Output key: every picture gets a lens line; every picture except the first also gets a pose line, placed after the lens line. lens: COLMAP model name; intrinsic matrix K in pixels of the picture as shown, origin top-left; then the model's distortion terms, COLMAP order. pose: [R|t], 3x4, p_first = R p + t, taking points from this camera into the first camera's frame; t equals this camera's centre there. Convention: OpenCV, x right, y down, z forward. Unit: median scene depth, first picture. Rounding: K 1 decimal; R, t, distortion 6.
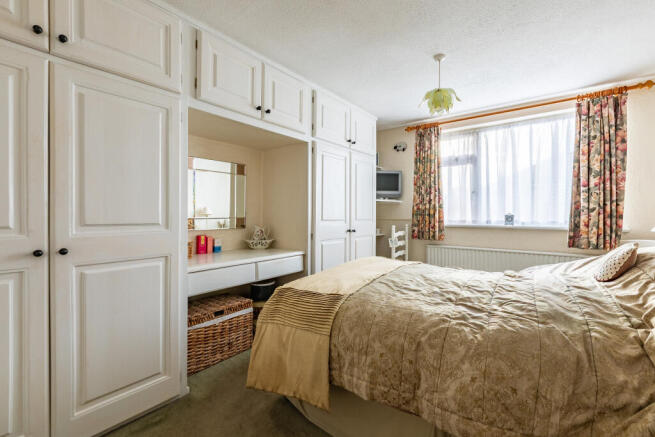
lens RADIAL K [[299.6, 0, 326.6], [0, 299.6, 215.7], [0, 0, 1]] dist [0.003577, 0.000553]
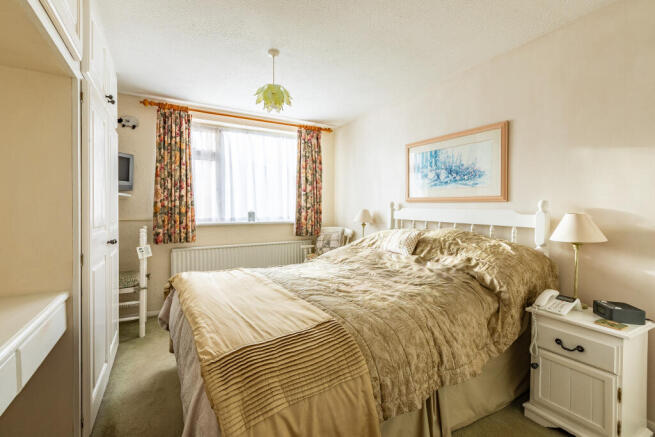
lens RADIAL K [[299.6, 0, 319.6], [0, 299.6, 210.2], [0, 0, 1]] dist [0.003577, 0.000553]
pose [[0.358017, -0.011200, 0.933648, -0.322410], [0.007771, 0.999929, 0.009015, -0.016854], [-0.933683, 0.004028, 0.358079, 0.339645]]
